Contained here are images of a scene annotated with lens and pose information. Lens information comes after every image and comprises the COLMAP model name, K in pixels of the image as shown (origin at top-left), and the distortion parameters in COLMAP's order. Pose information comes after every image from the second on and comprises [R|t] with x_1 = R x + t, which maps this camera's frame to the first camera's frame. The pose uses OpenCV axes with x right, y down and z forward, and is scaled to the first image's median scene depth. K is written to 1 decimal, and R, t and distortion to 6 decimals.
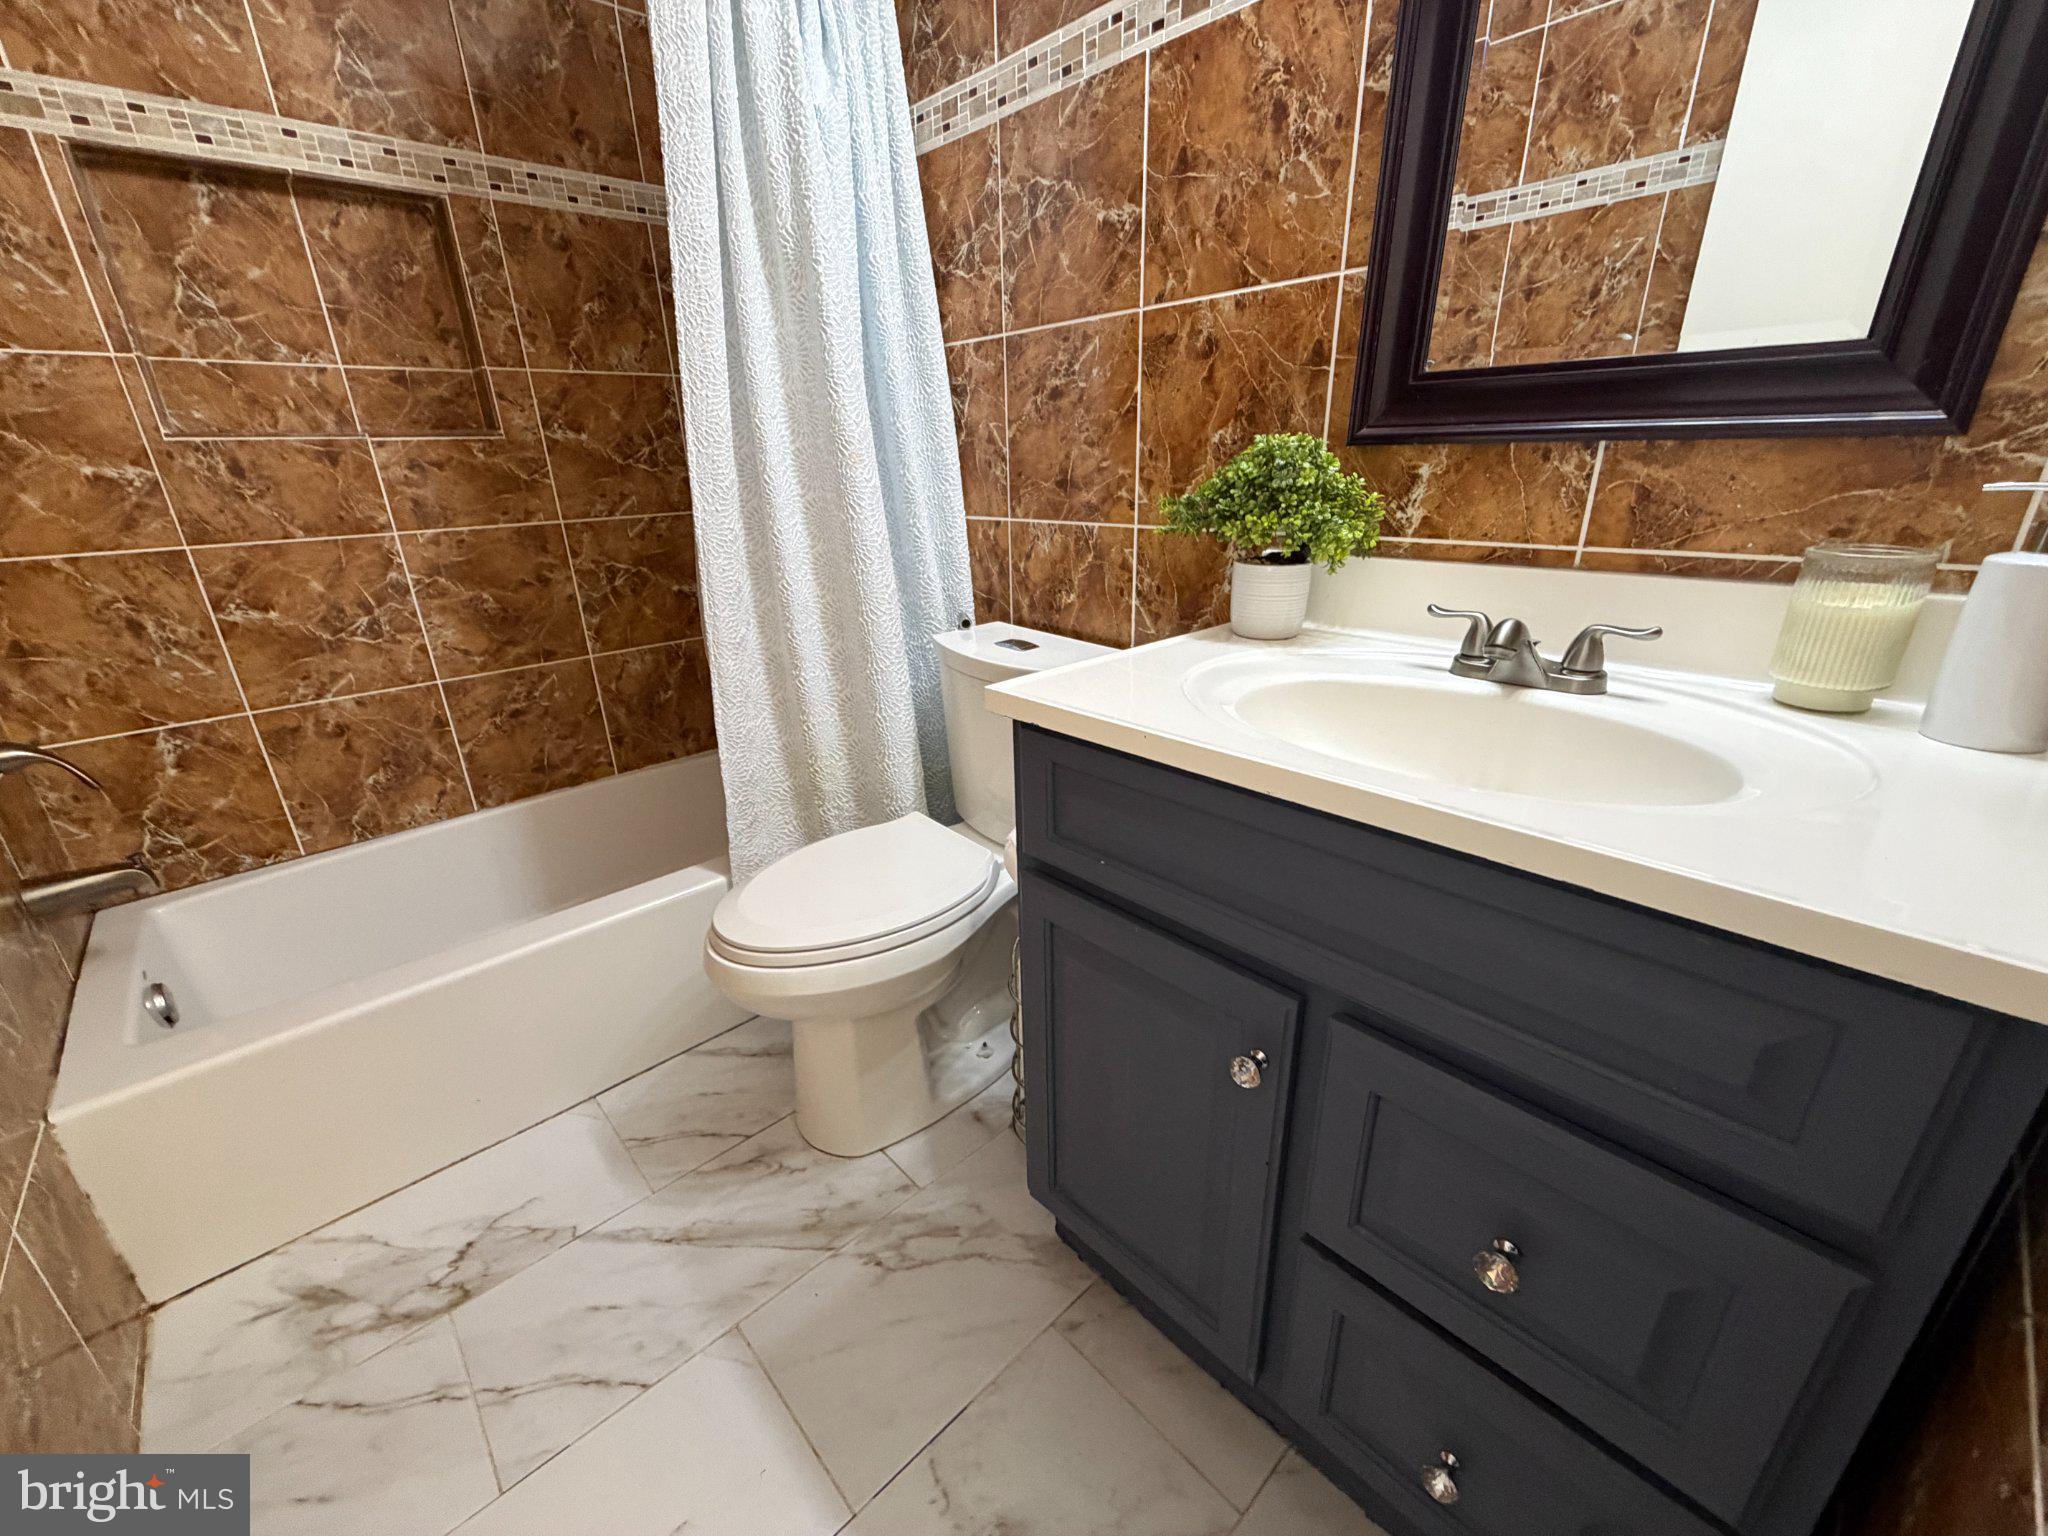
lens RADIAL K [[811.8, 0, 1013.9], [0, 811.8, 770.2], [0, 0, 1]] dist [-0.000423, -0.000436]
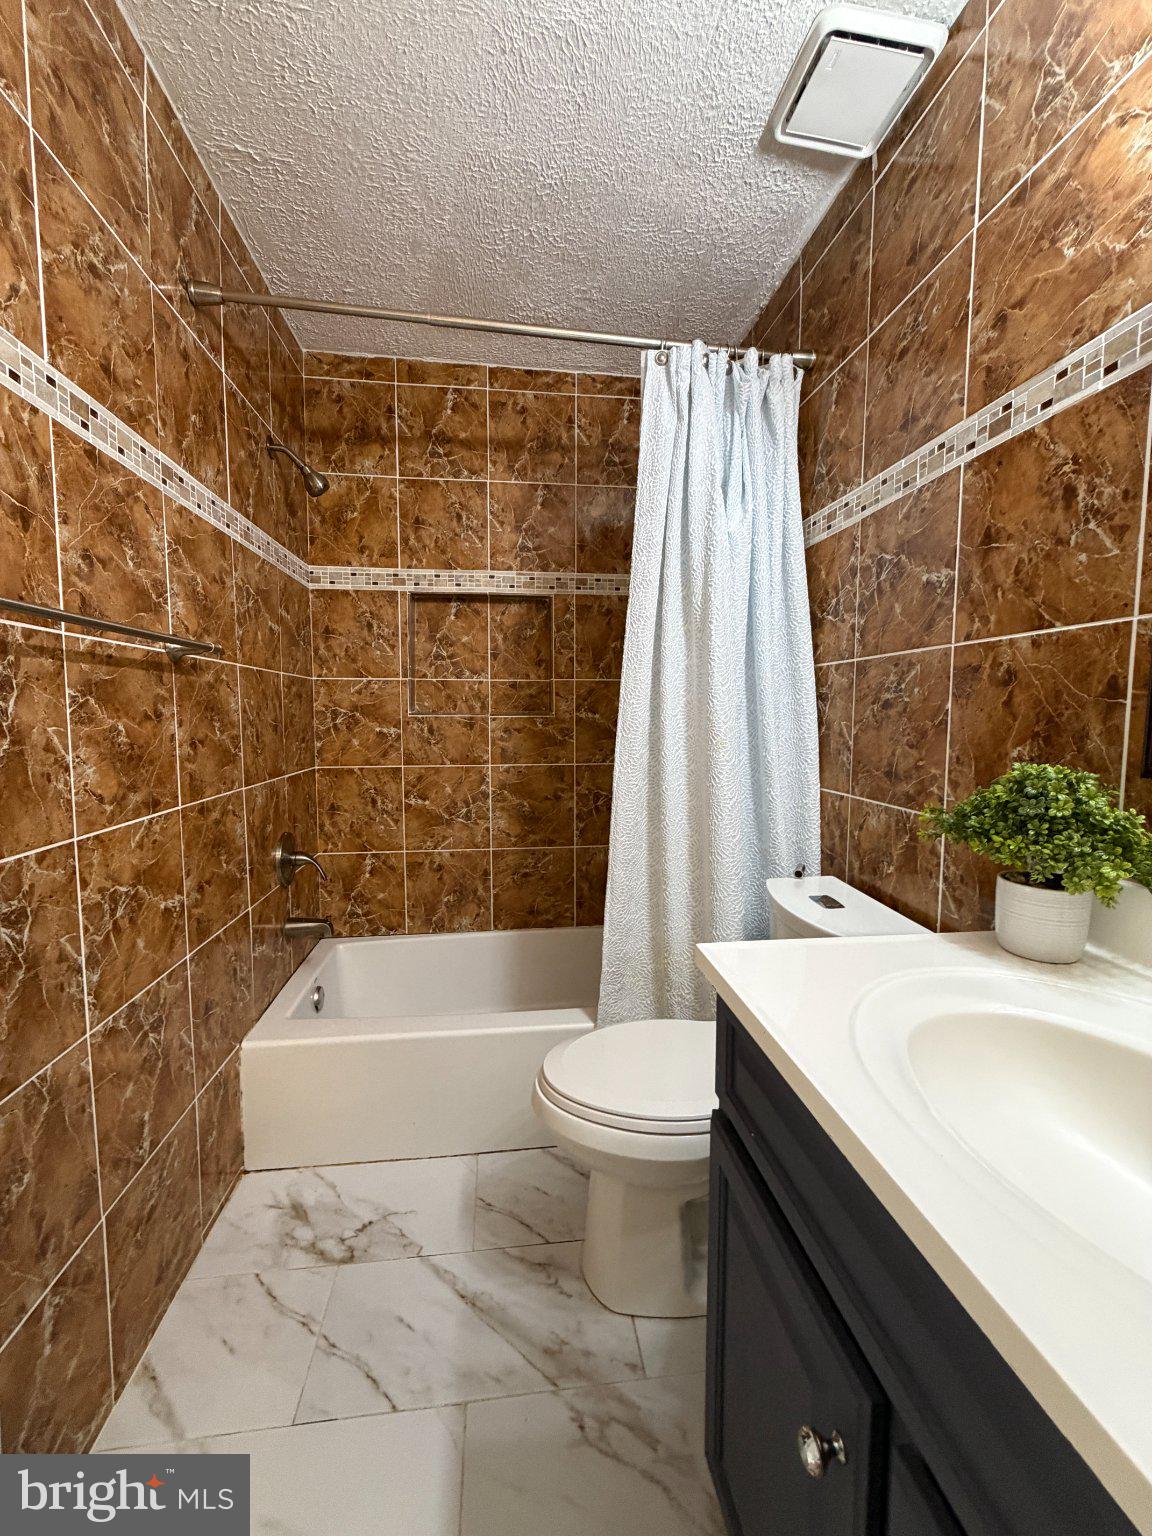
lens RADIAL K [[608.9, 0, 573.5], [0, 608.9, 764.5], [0, 0, 1]] dist [-0.000423, -0.000436]
pose [[0.809930, 0.075932, -0.581591, 0.213129], [-0.232165, 0.952100, -0.199010, -0.085875], [0.538621, 0.296209, 0.788763, 0.046083]]
